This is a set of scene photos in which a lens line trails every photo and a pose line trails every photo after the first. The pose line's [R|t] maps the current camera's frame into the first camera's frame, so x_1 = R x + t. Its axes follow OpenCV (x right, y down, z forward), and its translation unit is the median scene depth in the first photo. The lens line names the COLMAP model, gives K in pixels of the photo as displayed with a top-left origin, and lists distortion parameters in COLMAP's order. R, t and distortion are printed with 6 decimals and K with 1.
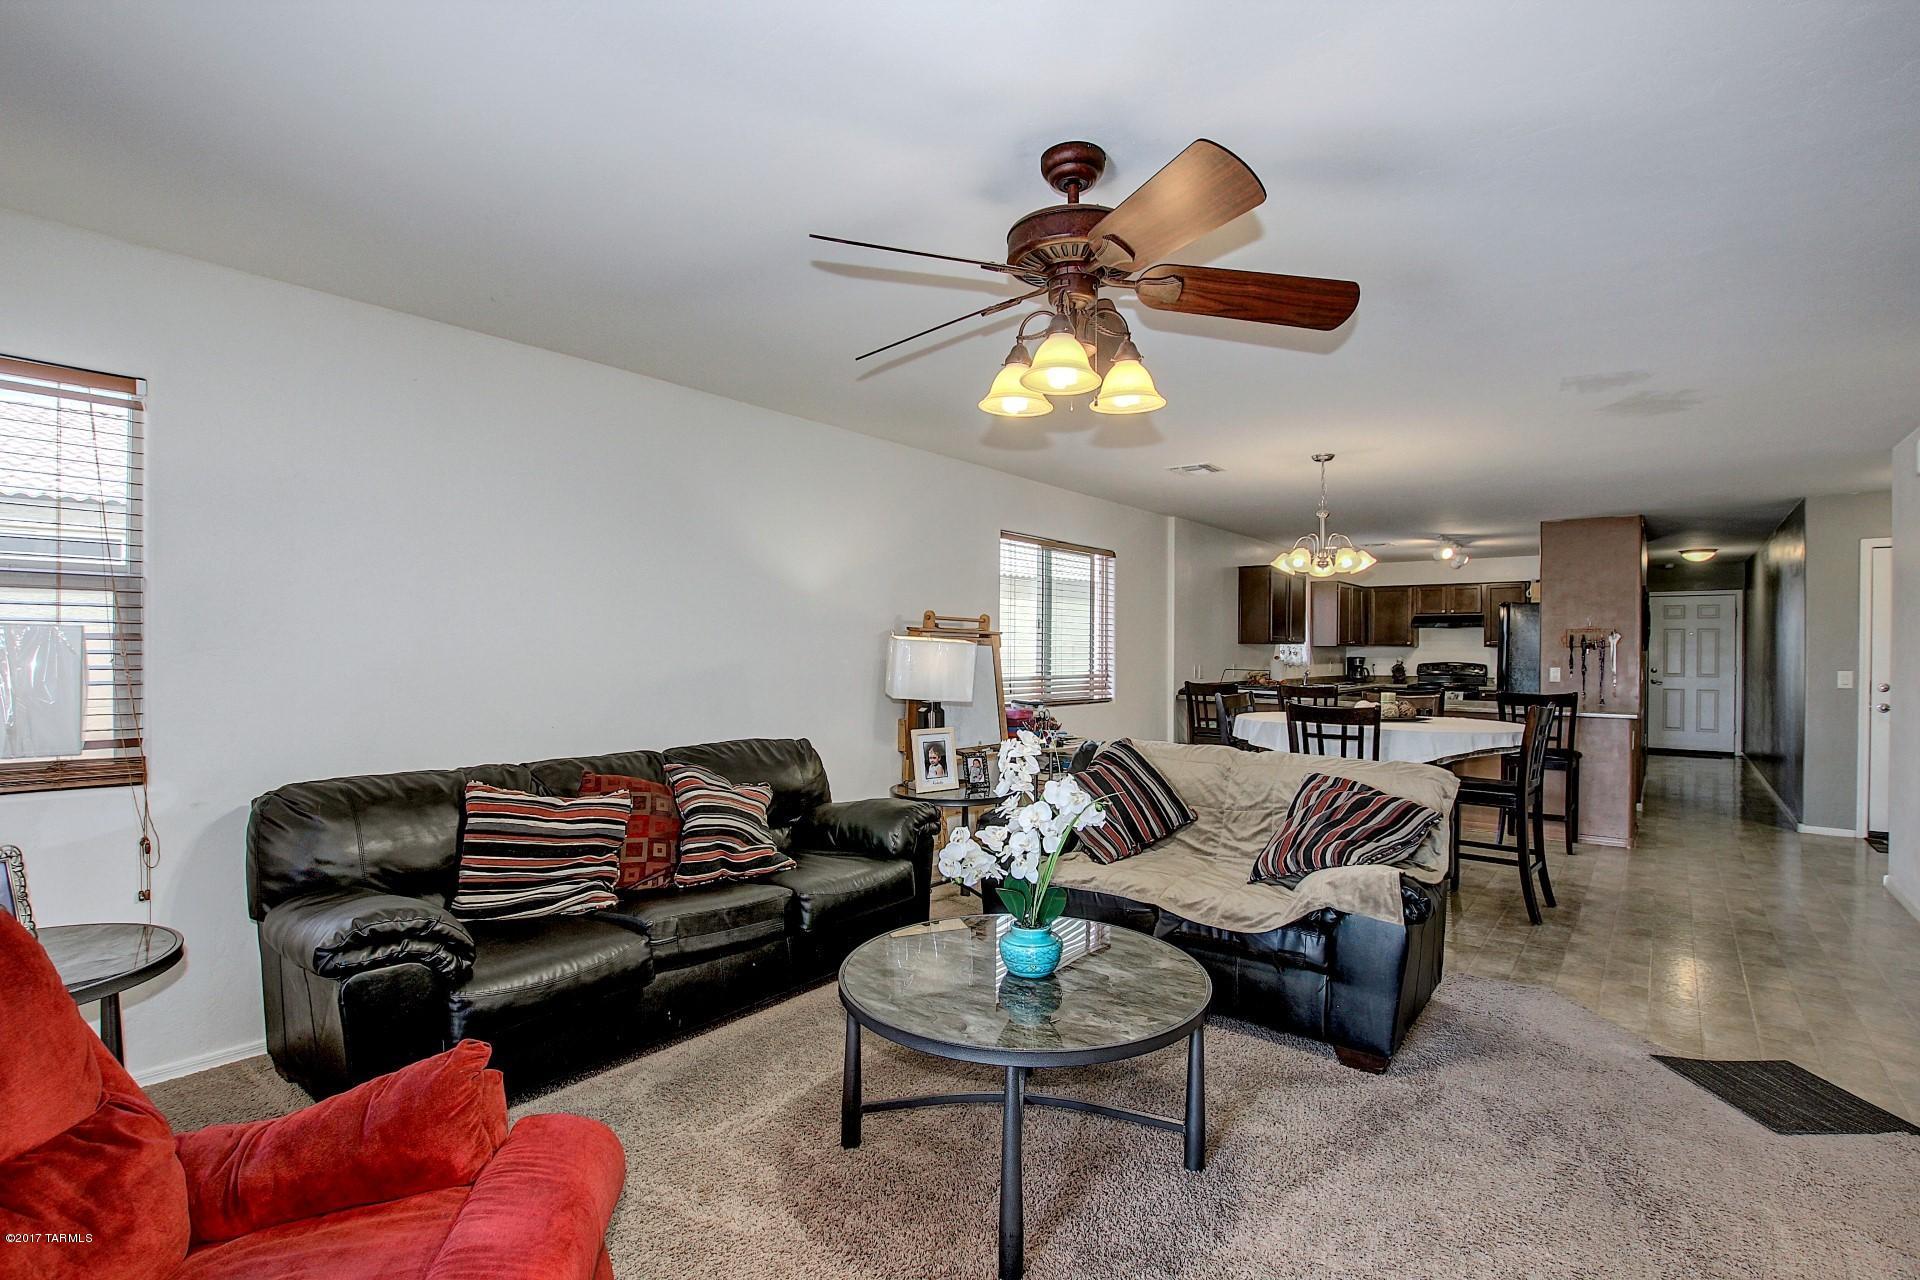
lens RADIAL K [[898.0, 0, 964.2], [0, 898.0, 649.7], [0, 0, 1]] dist [-0.045079, 0.009052]
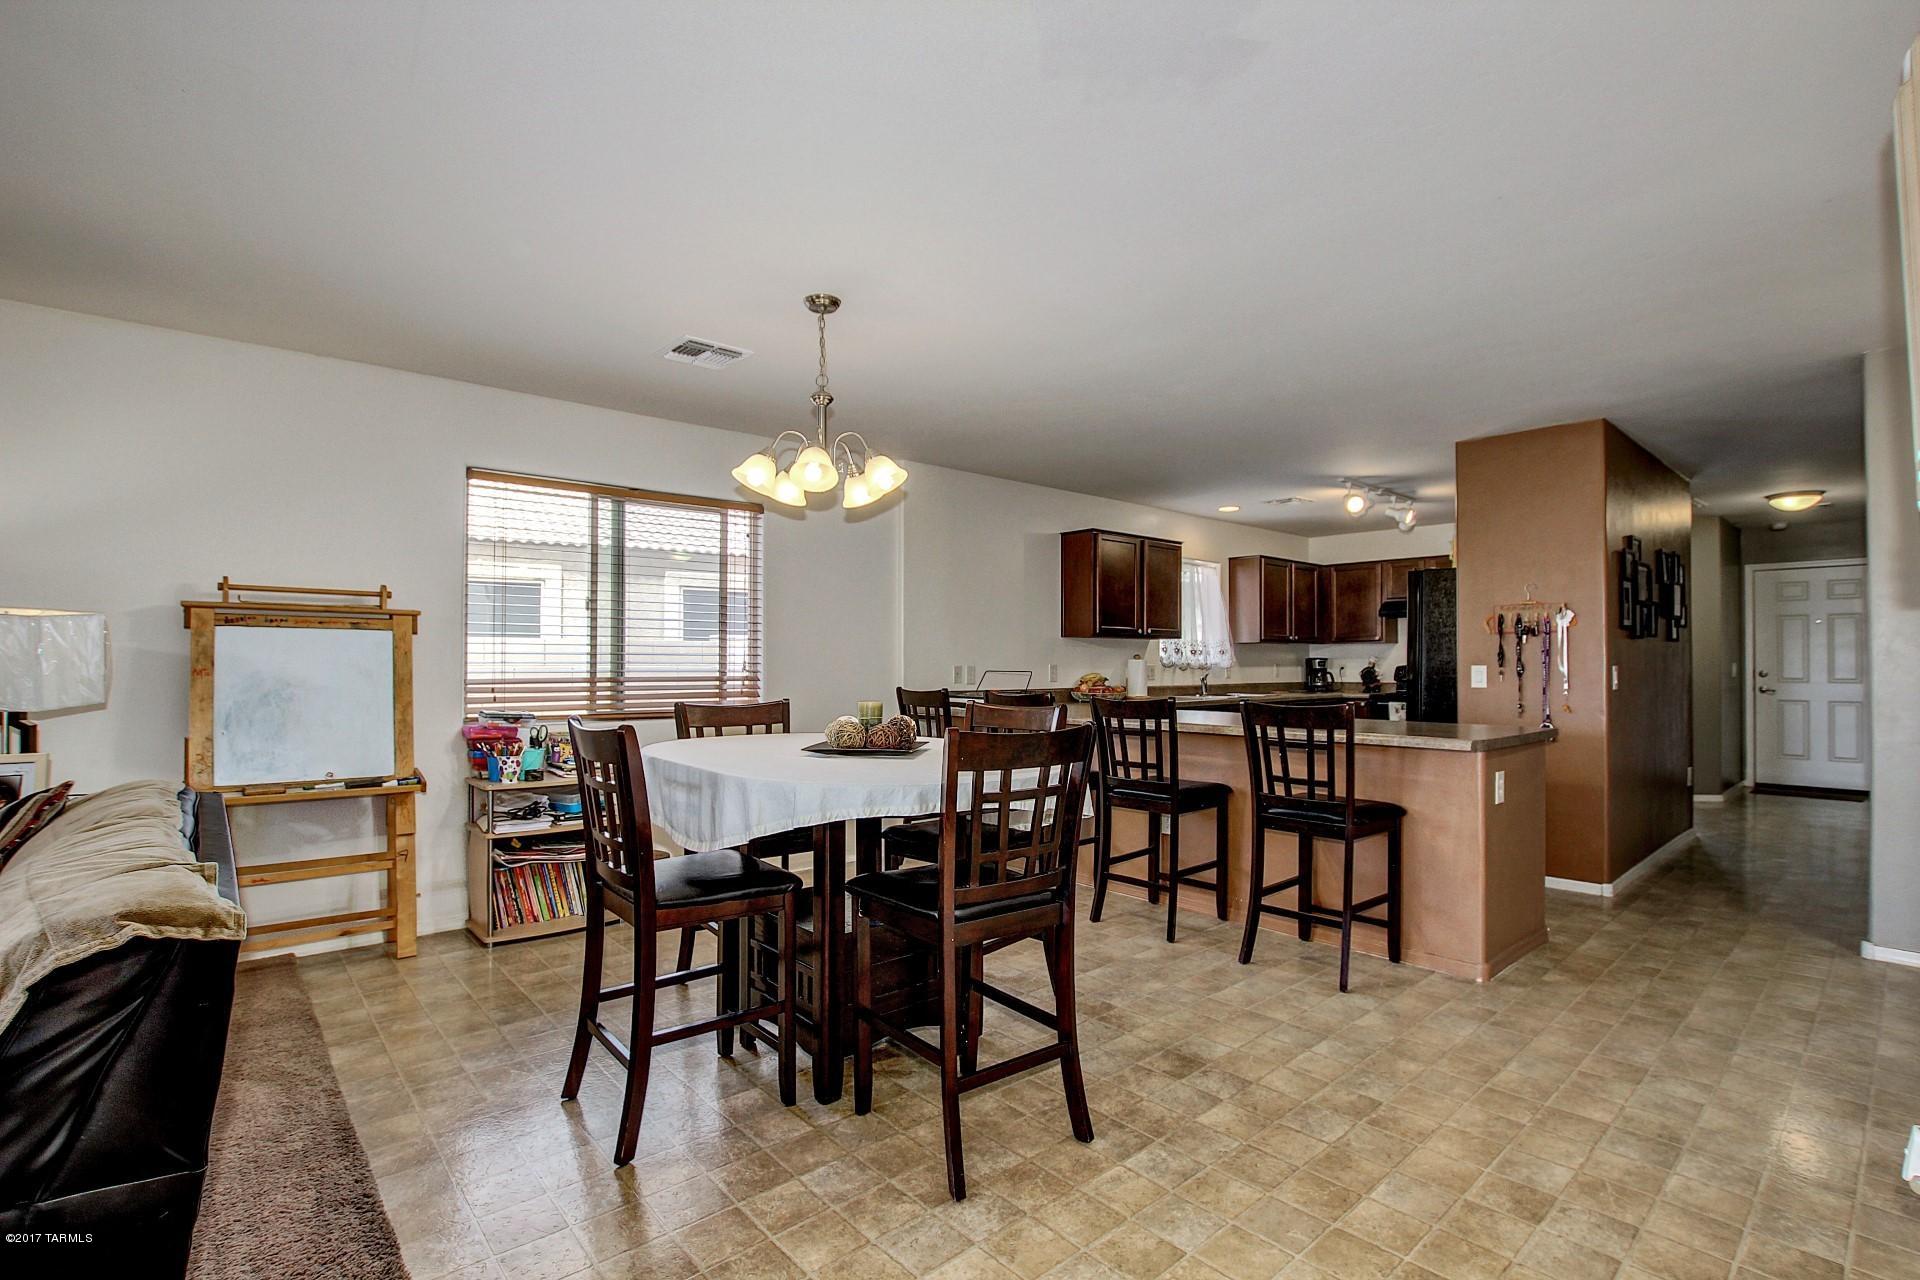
lens RADIAL K [[898.0, 0, 964.2], [0, 898.0, 649.7], [0, 0, 1]] dist [-0.045079, 0.009052]
pose [[0.985589, -0.008554, -0.168943, 0.416929], [0.006121, 0.999870, -0.014914, 0.016172], [0.169049, 0.013665, 0.985513, 0.303647]]
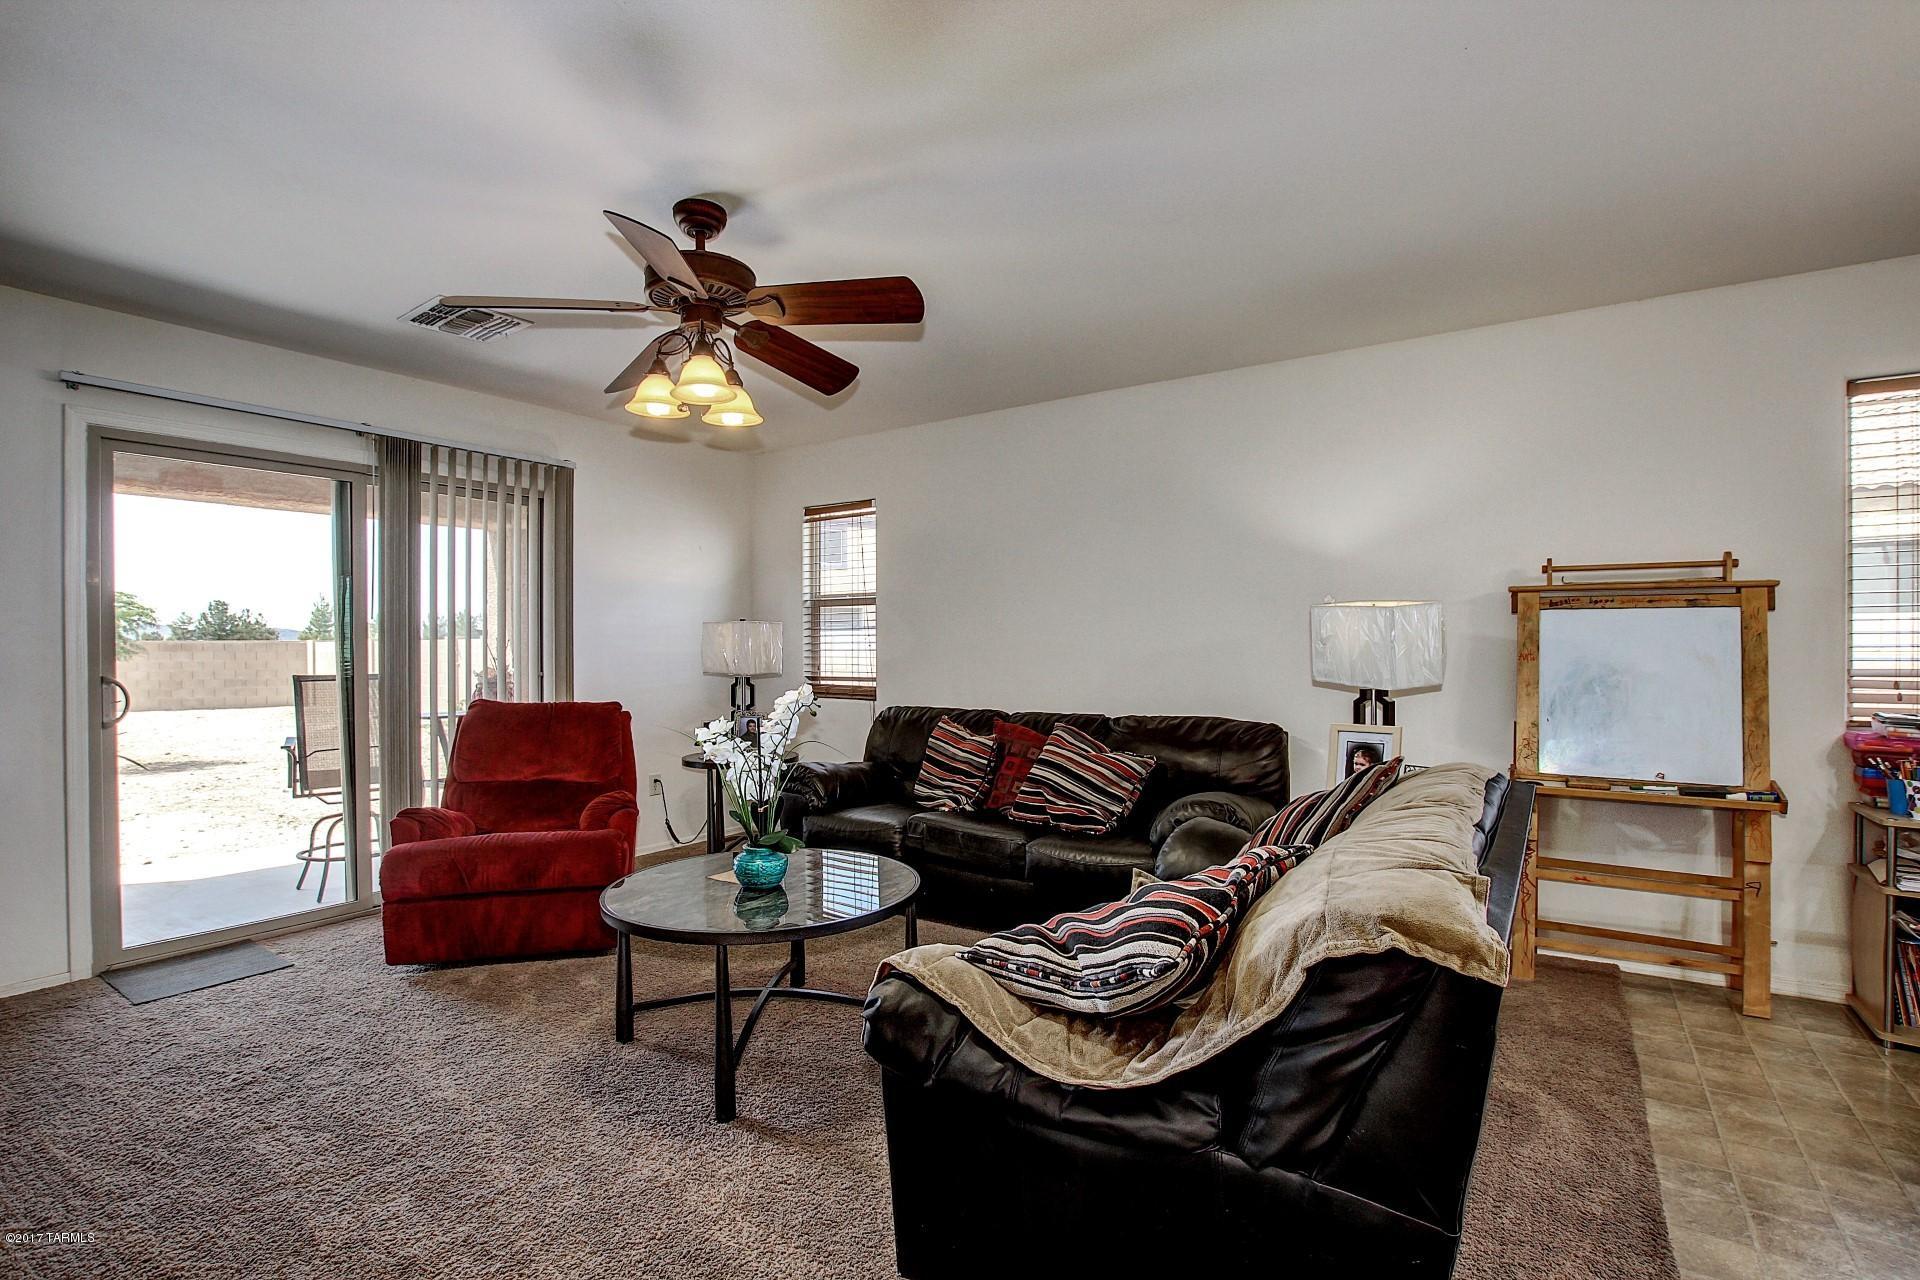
lens RADIAL K [[898.0, 0, 964.2], [0, 898.0, 649.7], [0, 0, 1]] dist [-0.045079, 0.009052]
pose [[0.088972, -0.006387, -0.996014, 0.381808], [0.002256, 0.999978, -0.006211, 0.017093], [0.996032, -0.001695, 0.088985, 0.348248]]
